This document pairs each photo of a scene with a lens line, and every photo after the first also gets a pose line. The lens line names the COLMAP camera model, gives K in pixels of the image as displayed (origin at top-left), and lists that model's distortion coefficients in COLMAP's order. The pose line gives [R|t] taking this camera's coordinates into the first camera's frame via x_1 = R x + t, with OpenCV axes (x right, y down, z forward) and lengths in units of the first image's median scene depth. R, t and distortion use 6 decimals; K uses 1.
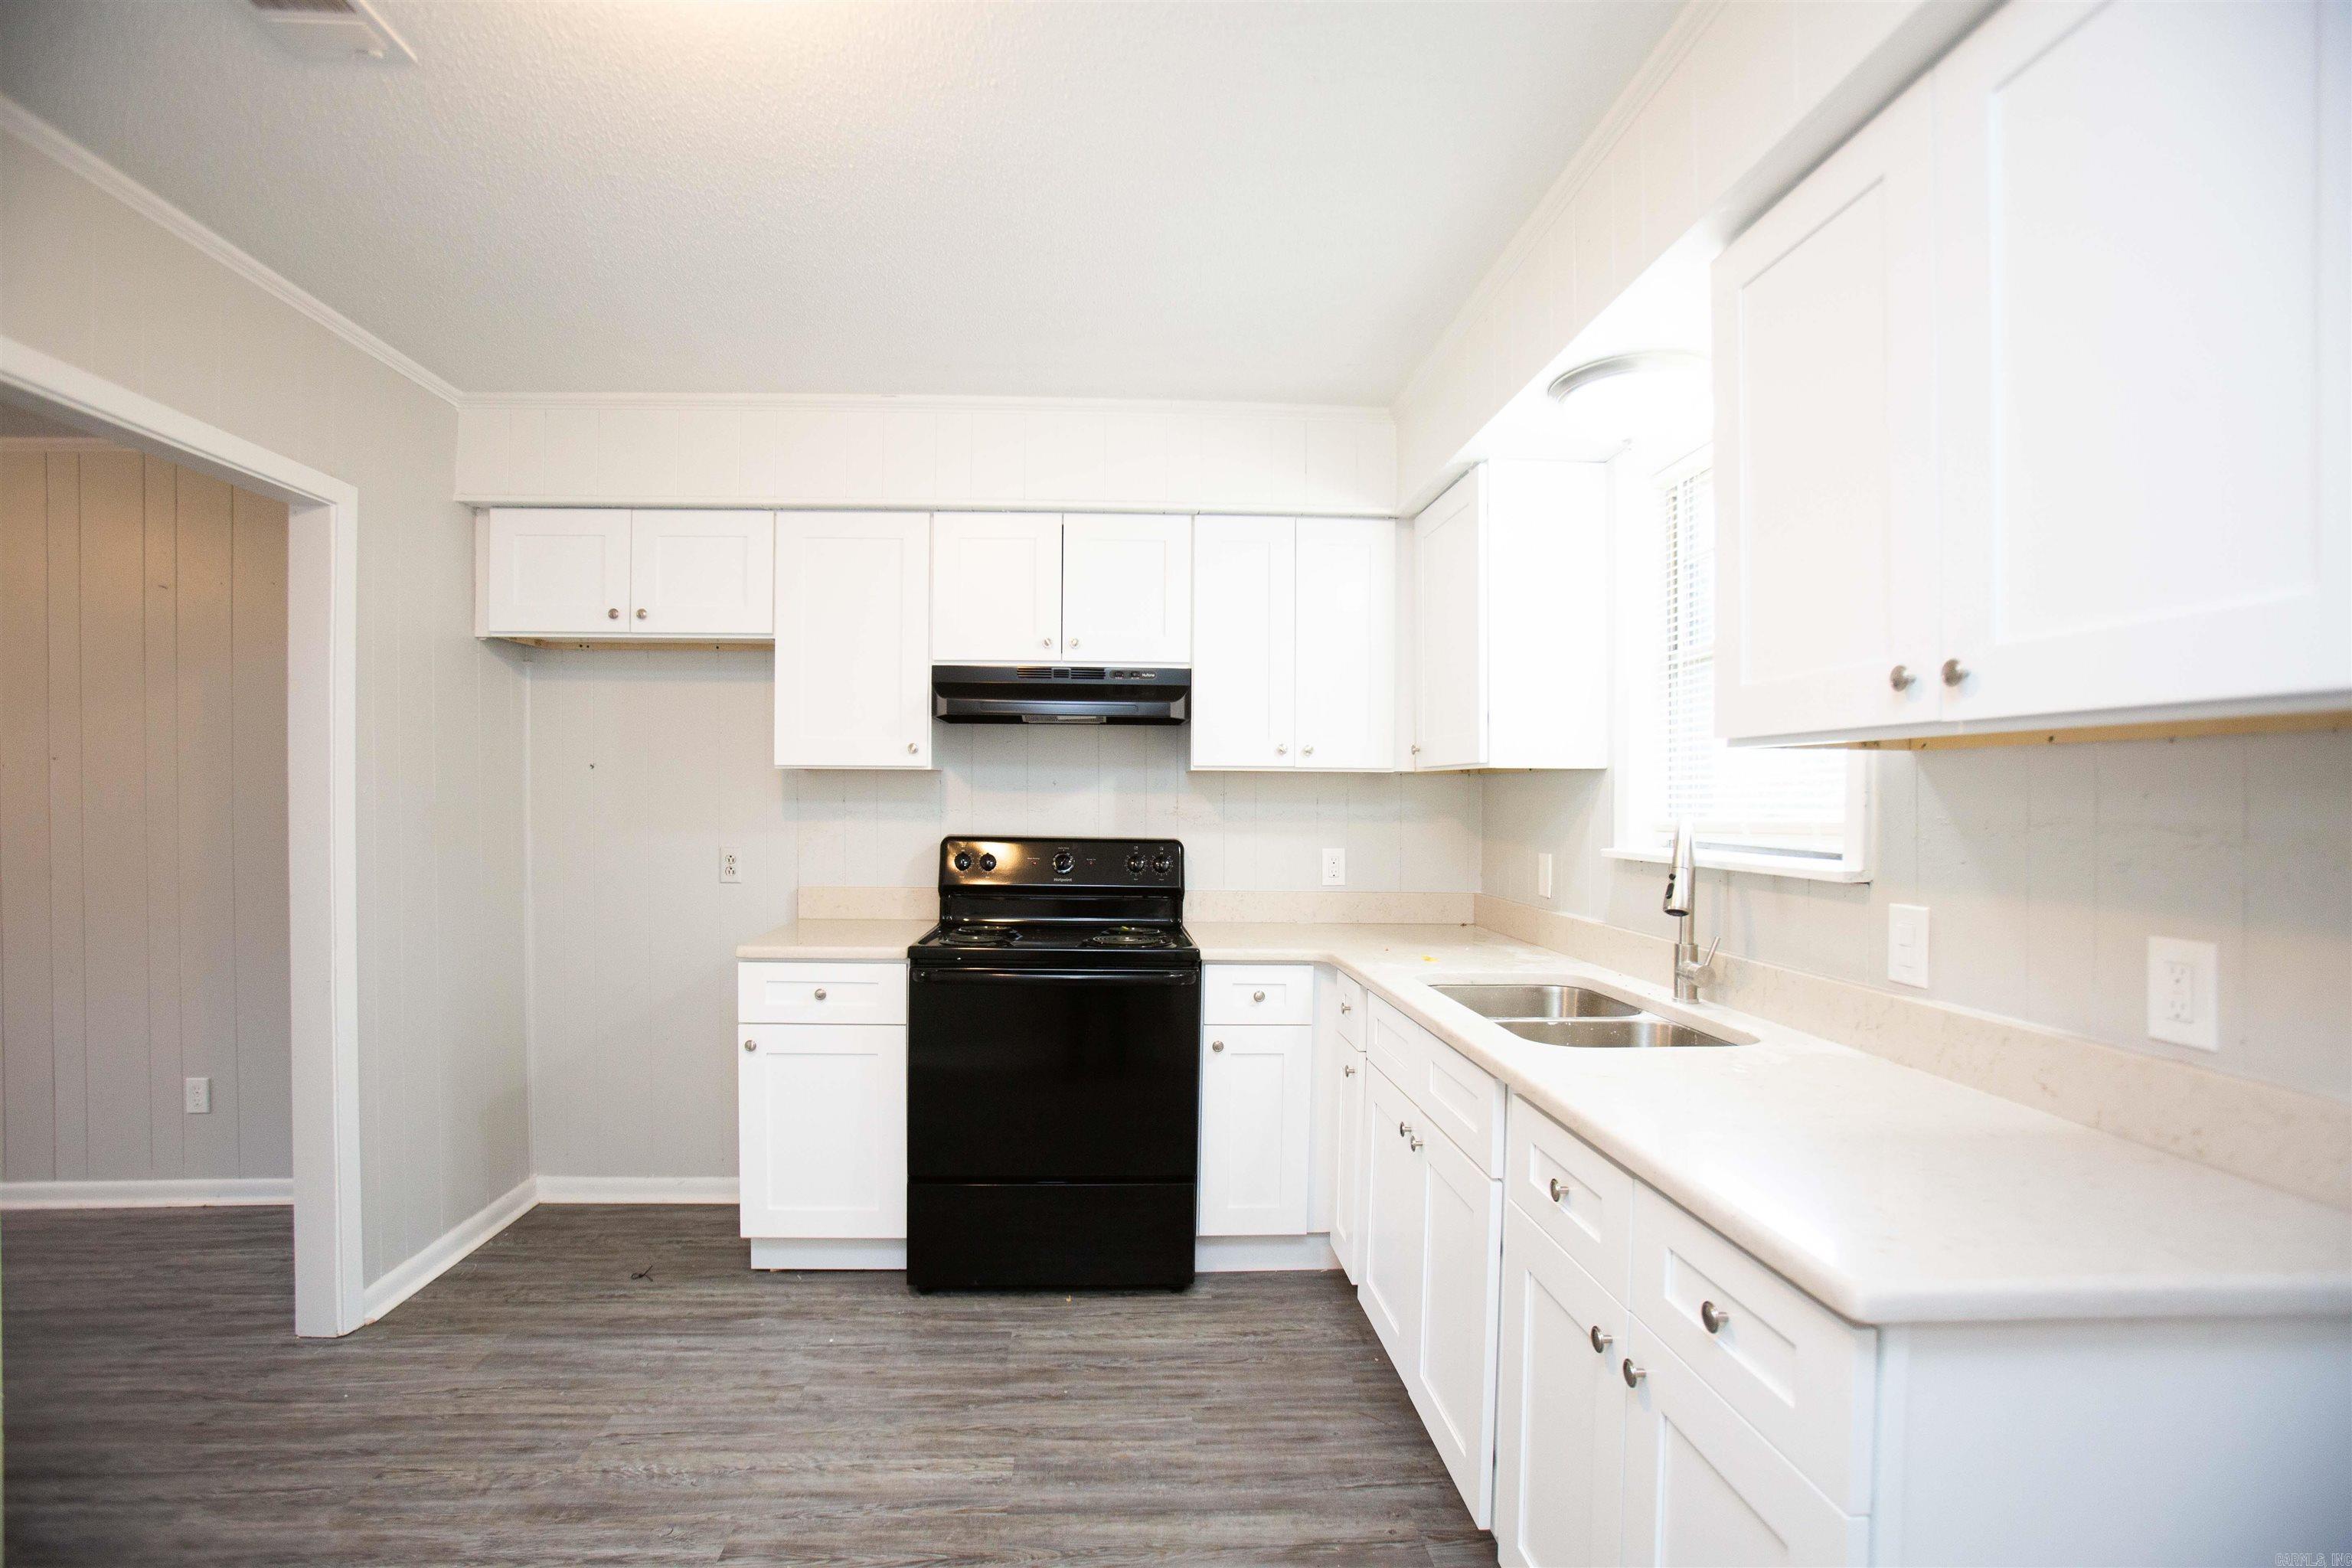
lens RADIAL K [[1120.9, 0, 1135.6], [0, 1120.9, 801.2], [0, 0, 1]] dist [0.002188, 0.001044]
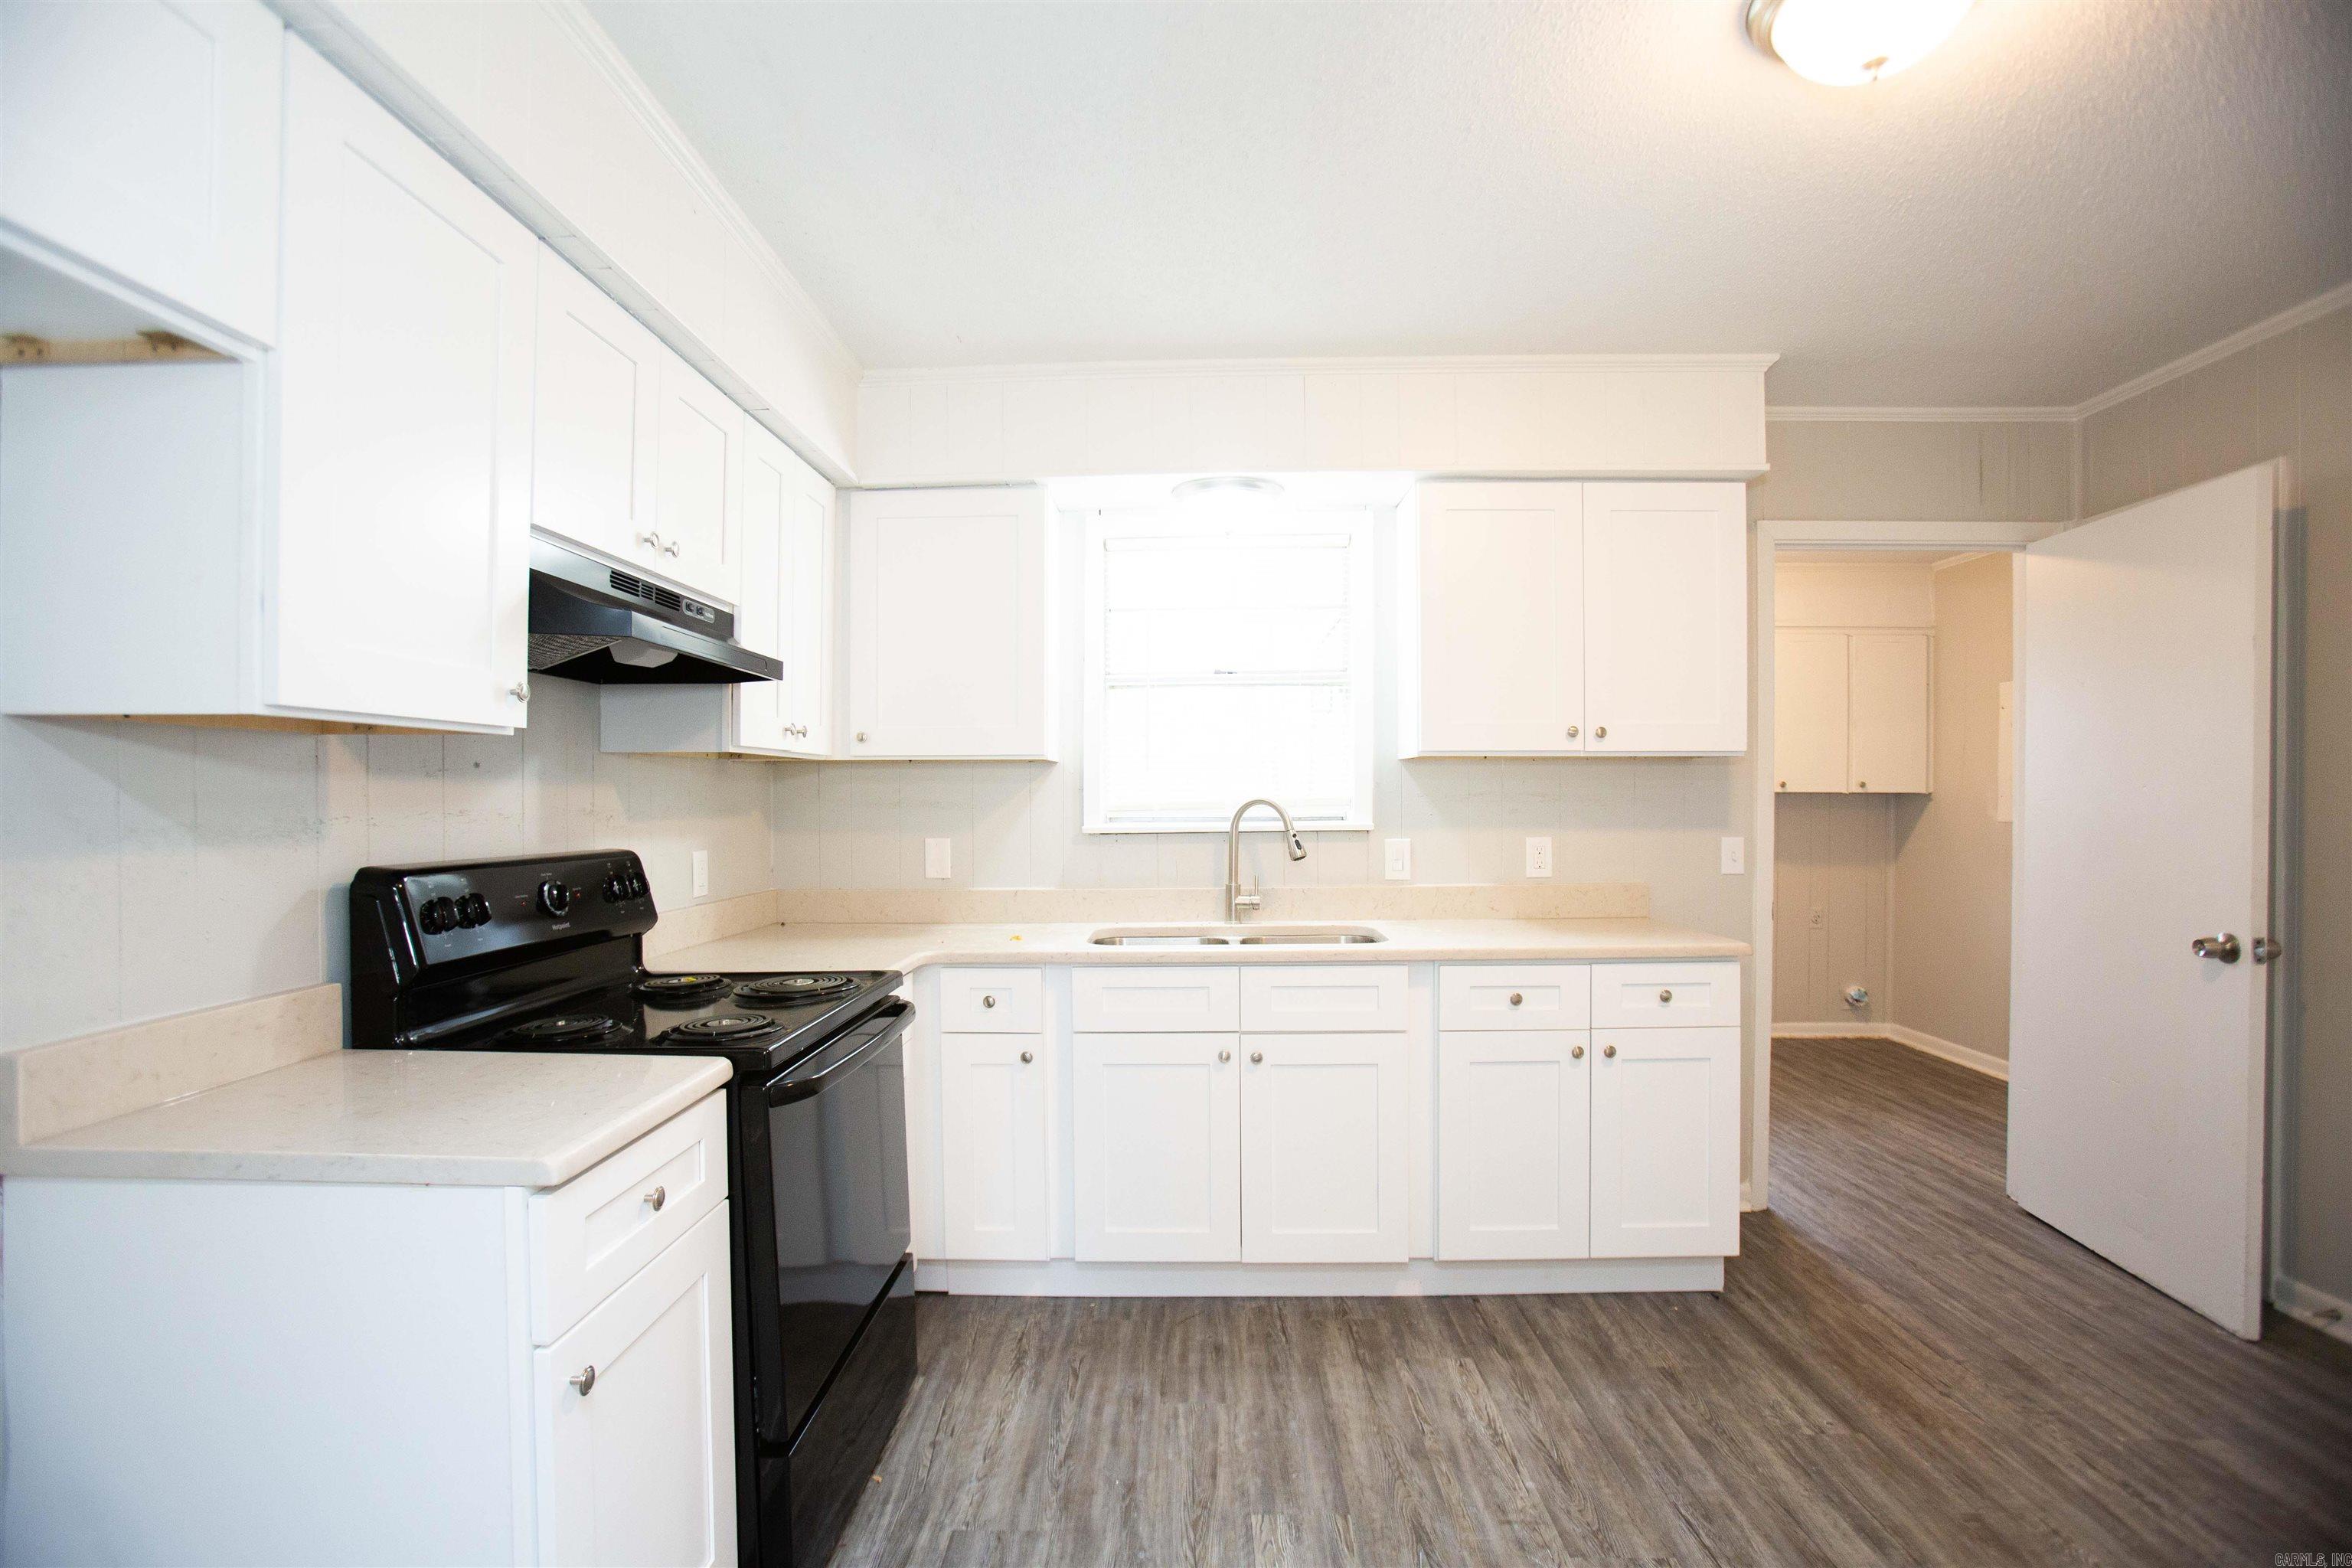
lens RADIAL K [[1120.9, 0, 1175.1], [0, 1120.9, 780.9], [0, 0, 1]] dist [0.002188, 0.001044]
pose [[0.058758, -0.000008, 0.998272, -1.032097], [0.009656, 0.999953, -0.000561, -0.008428], [-0.998226, 0.009673, 0.058756, 1.016281]]
